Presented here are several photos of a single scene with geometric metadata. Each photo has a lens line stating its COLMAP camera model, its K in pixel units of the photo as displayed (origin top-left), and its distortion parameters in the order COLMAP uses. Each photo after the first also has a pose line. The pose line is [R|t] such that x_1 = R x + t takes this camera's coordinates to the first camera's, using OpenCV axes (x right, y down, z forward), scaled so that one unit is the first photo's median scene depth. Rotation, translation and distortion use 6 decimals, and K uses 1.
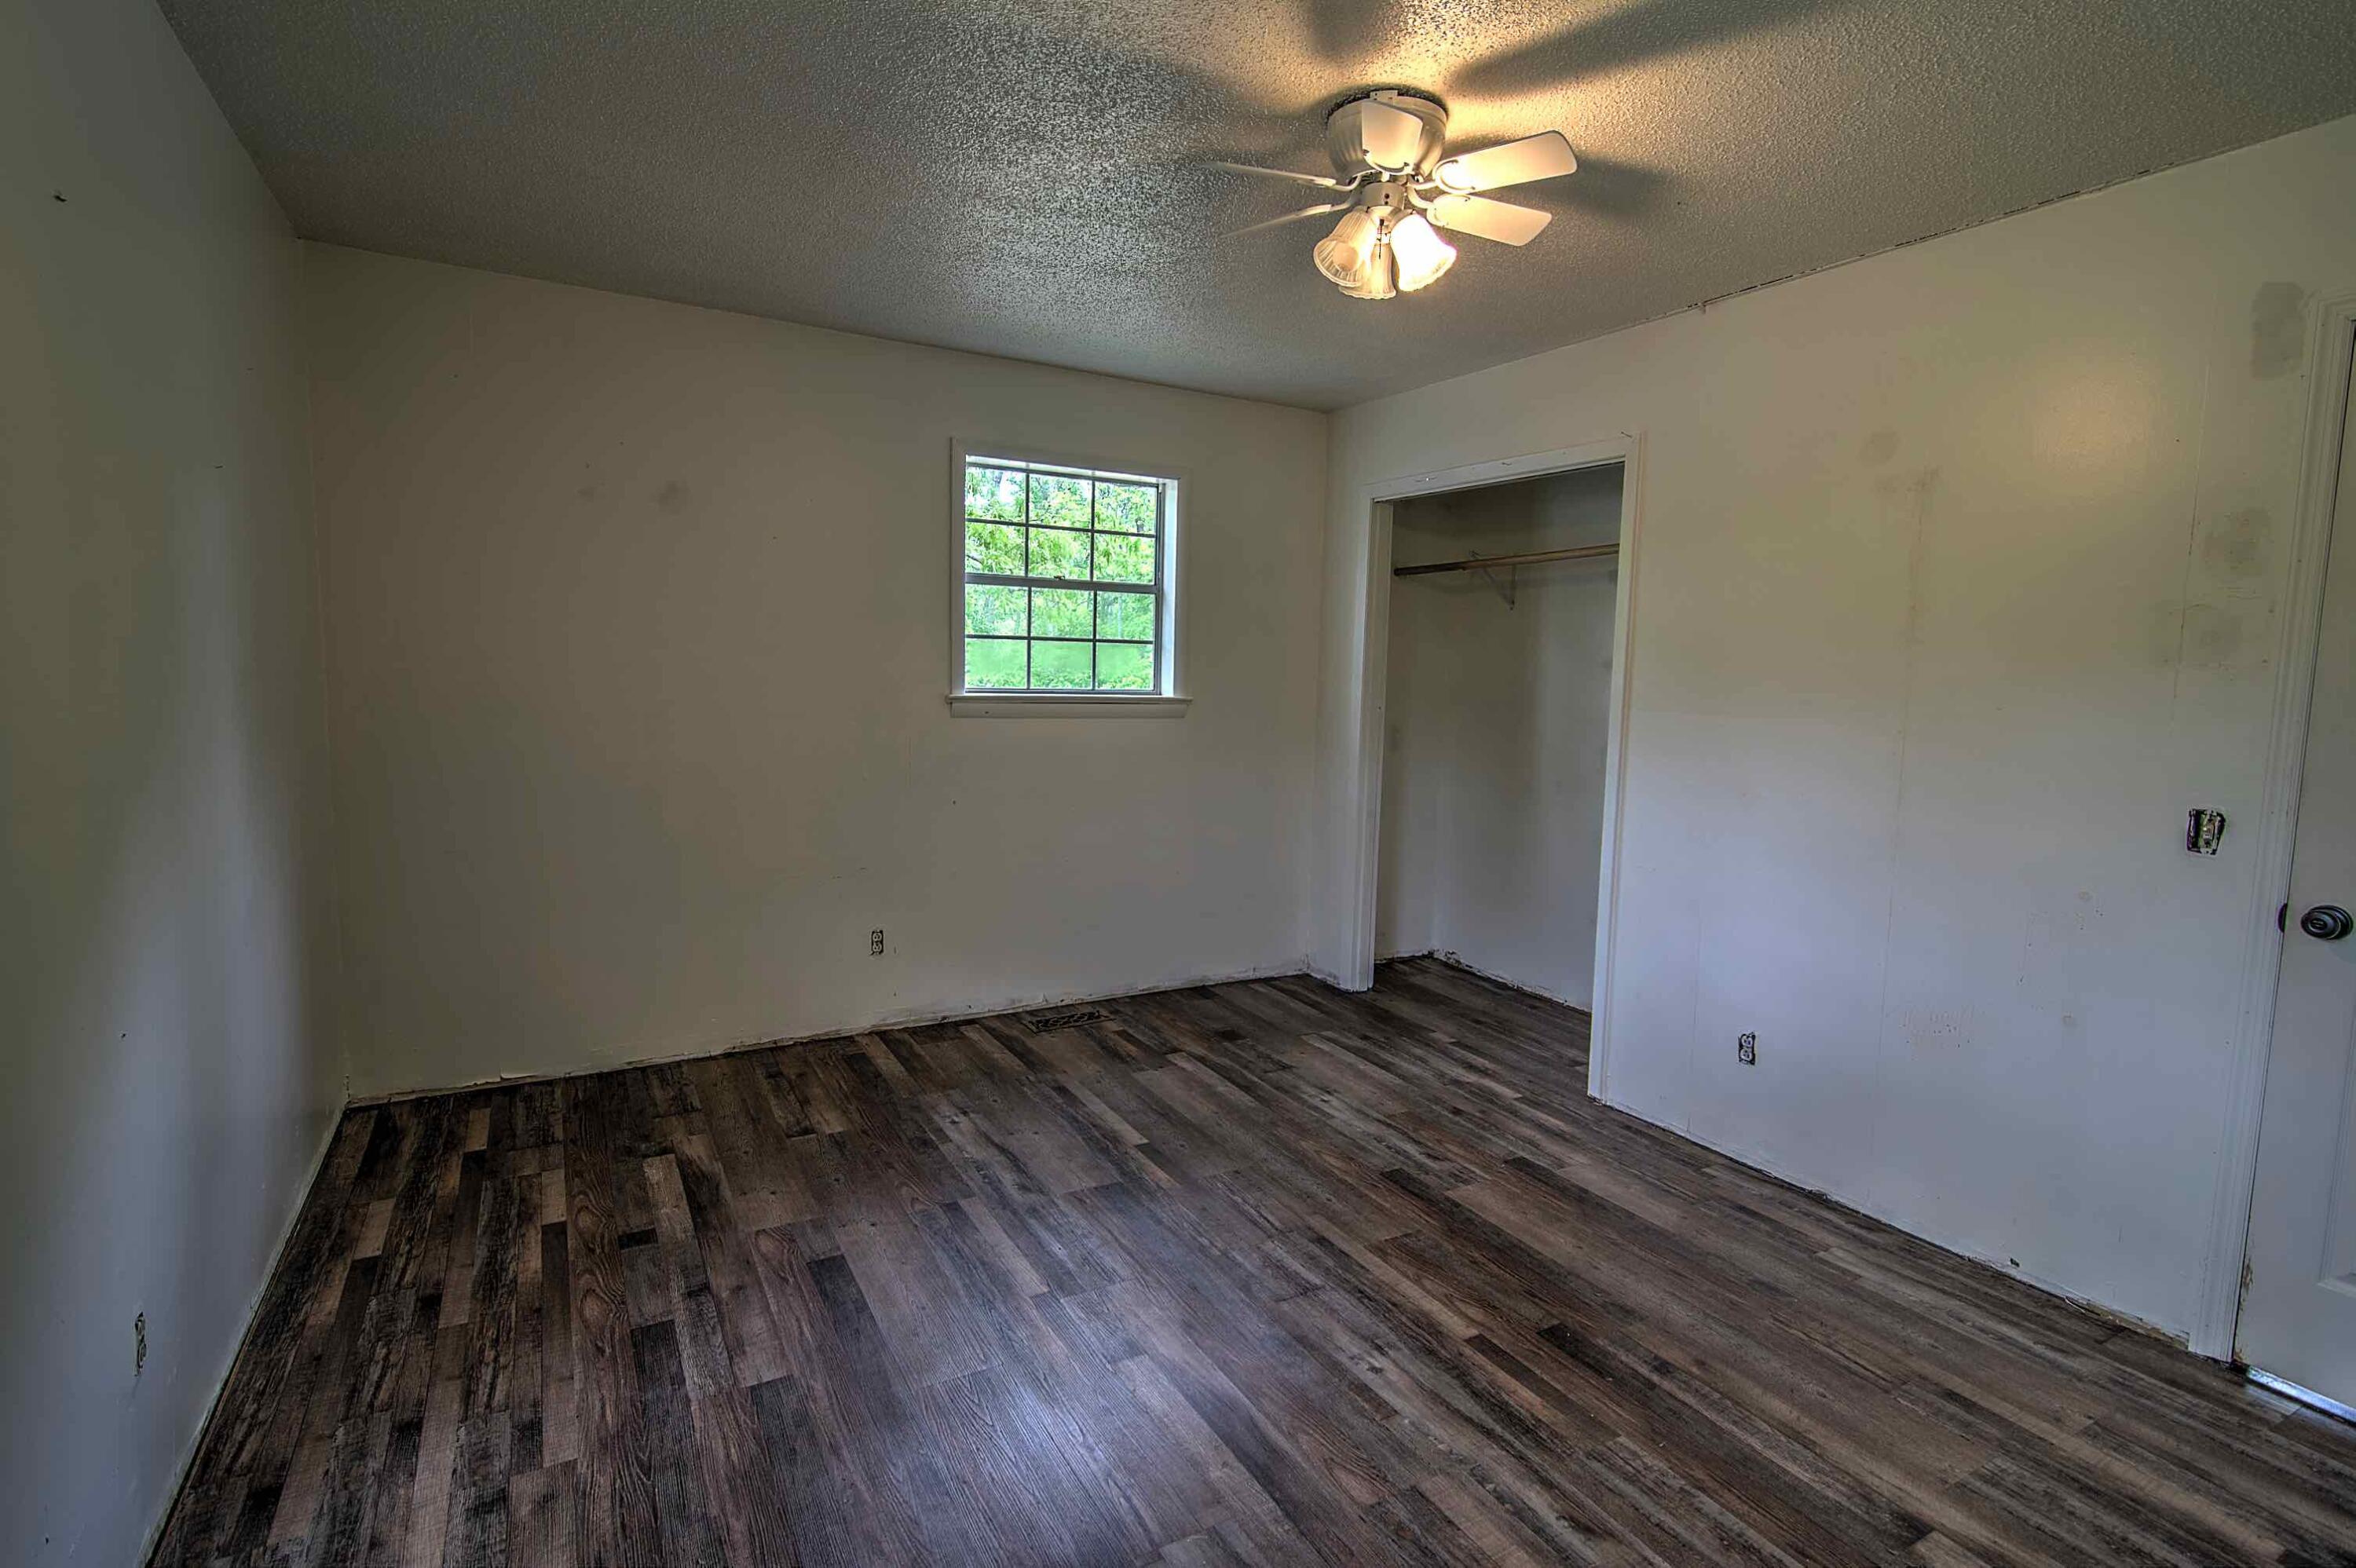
lens RADIAL K [[1122.4, 0, 1178.0], [0, 1122.4, 784.0], [0, 0, 1]] dist [-0.000849, -0.000178]
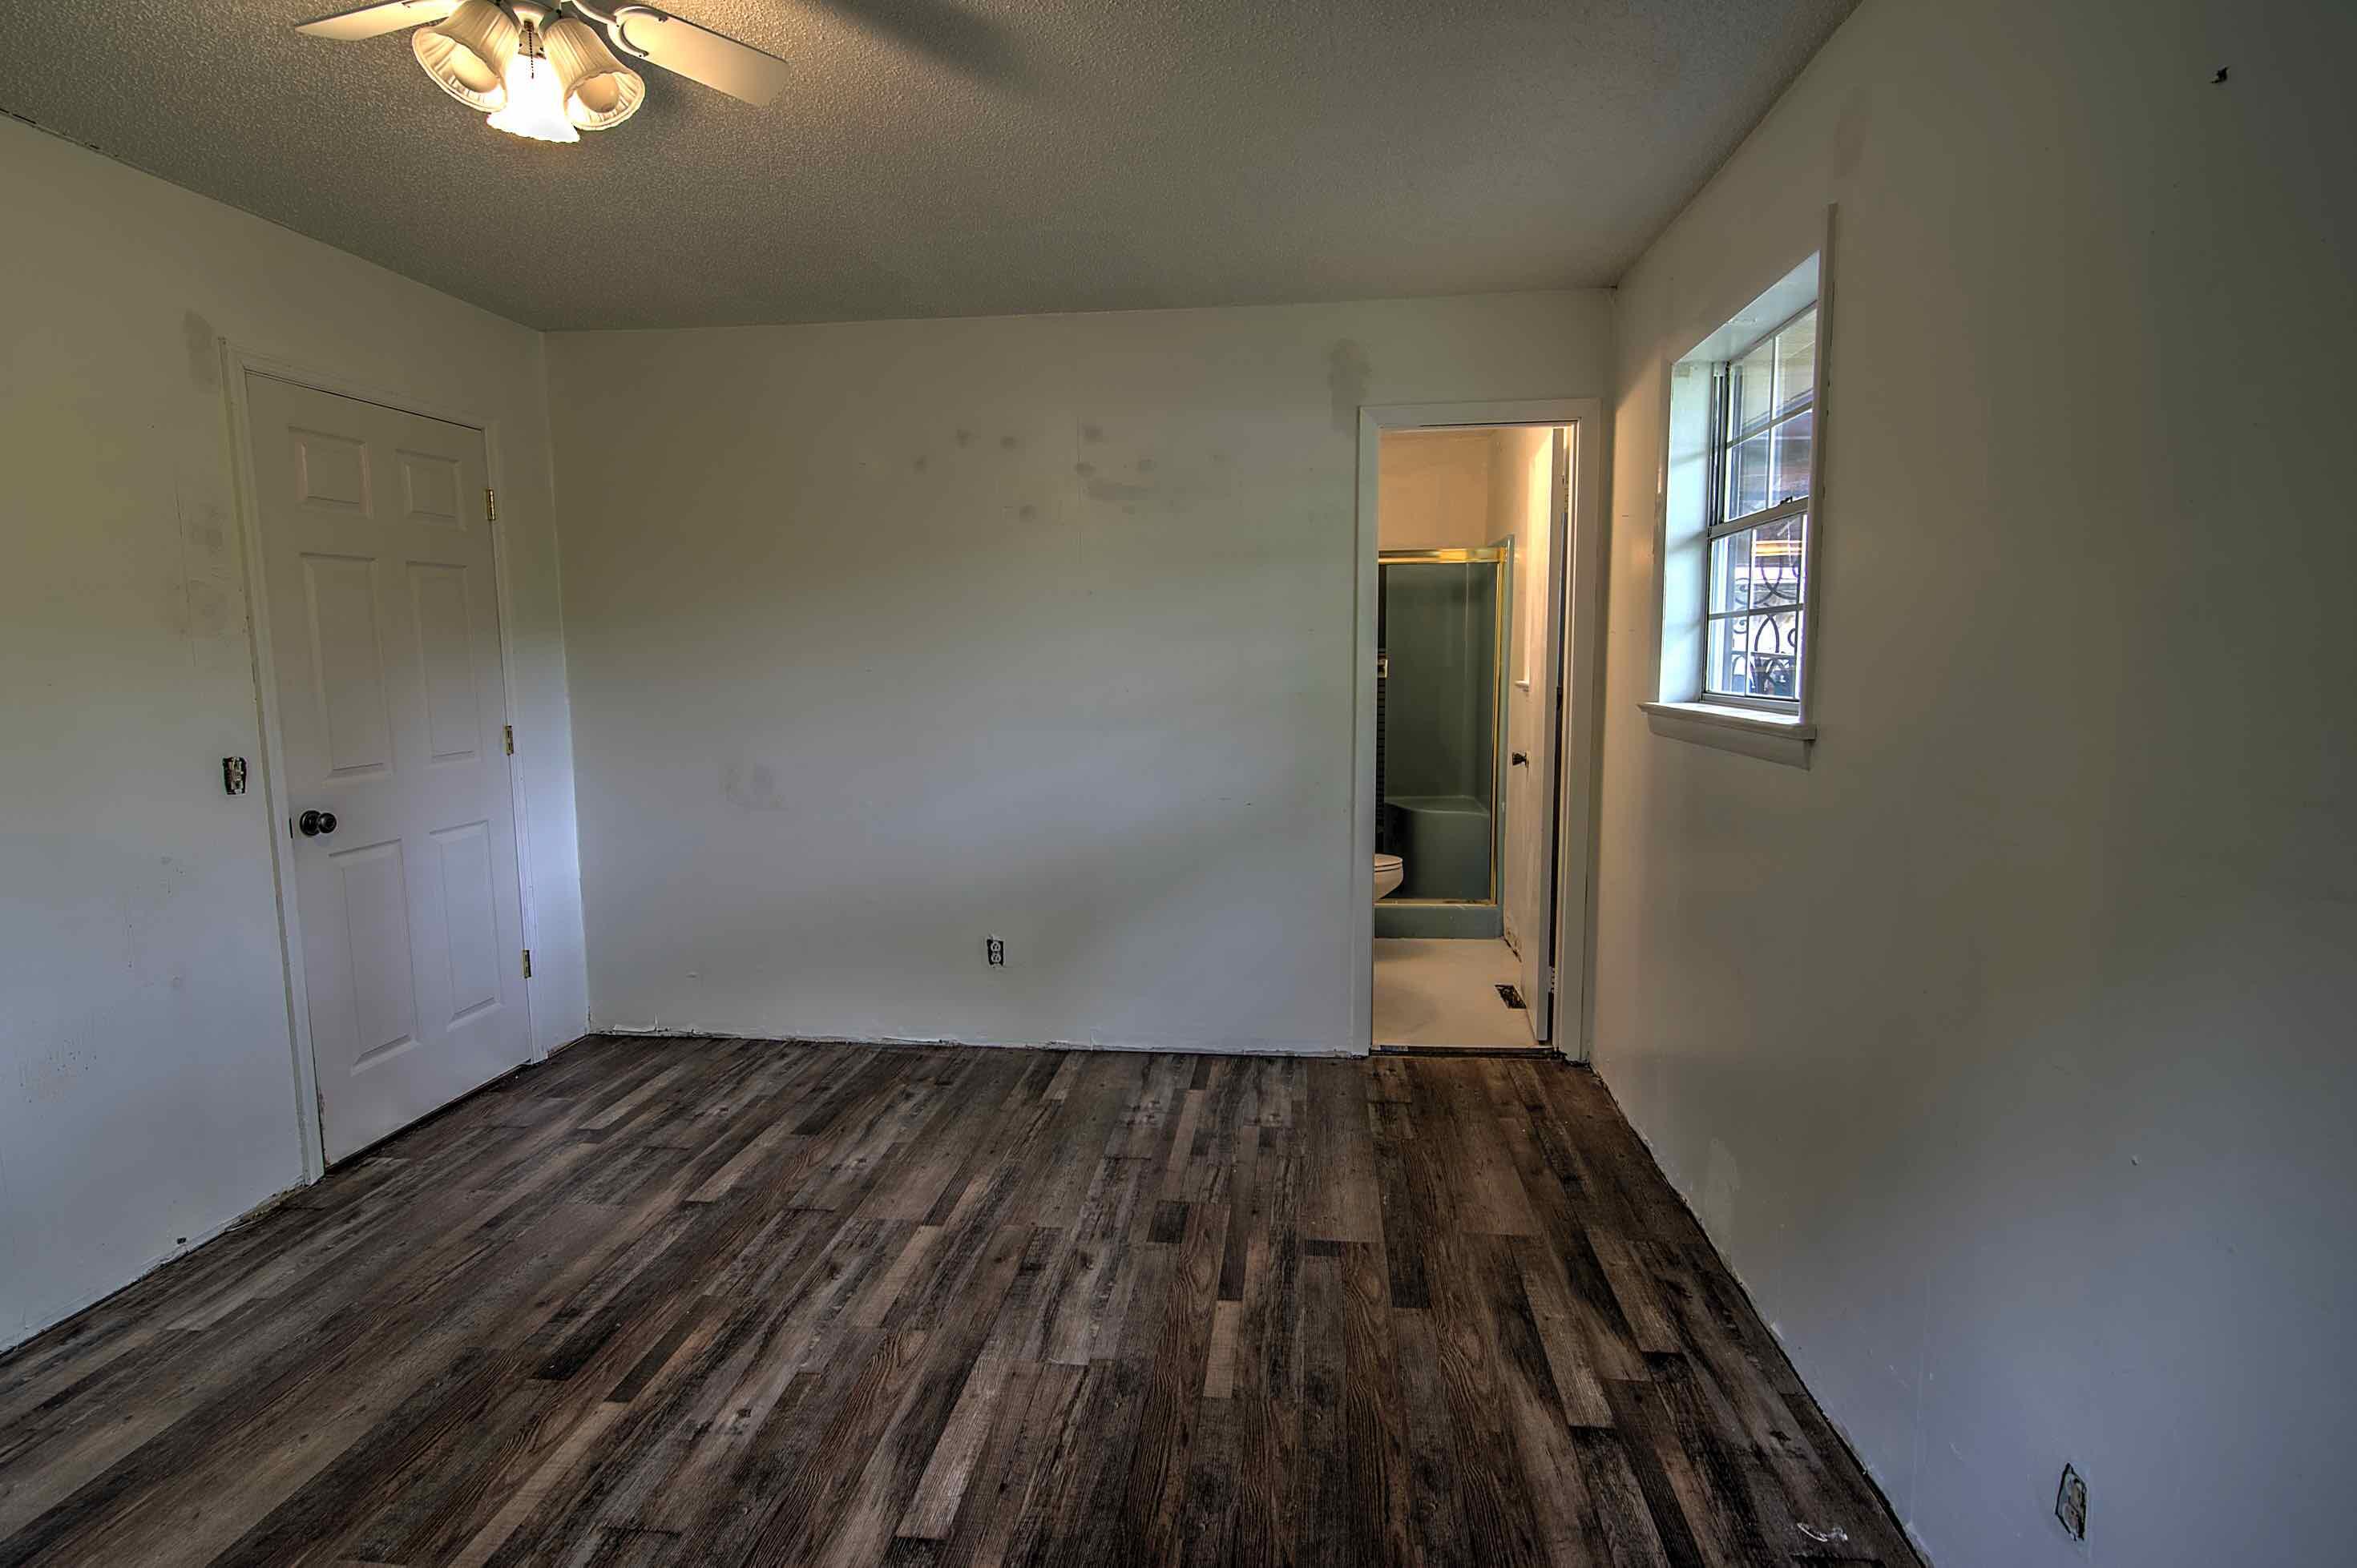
lens RADIAL K [[1122.9, 0, 1178.5], [0, 1122.9, 784.0], [0, 0, 1]] dist [-0.000849, -0.000178]
pose [[-0.804762, -0.092345, 0.586371, -0.589592], [0.050100, 0.973734, 0.222108, -0.164914], [-0.591480, 0.208121, -0.778998, 1.363169]]
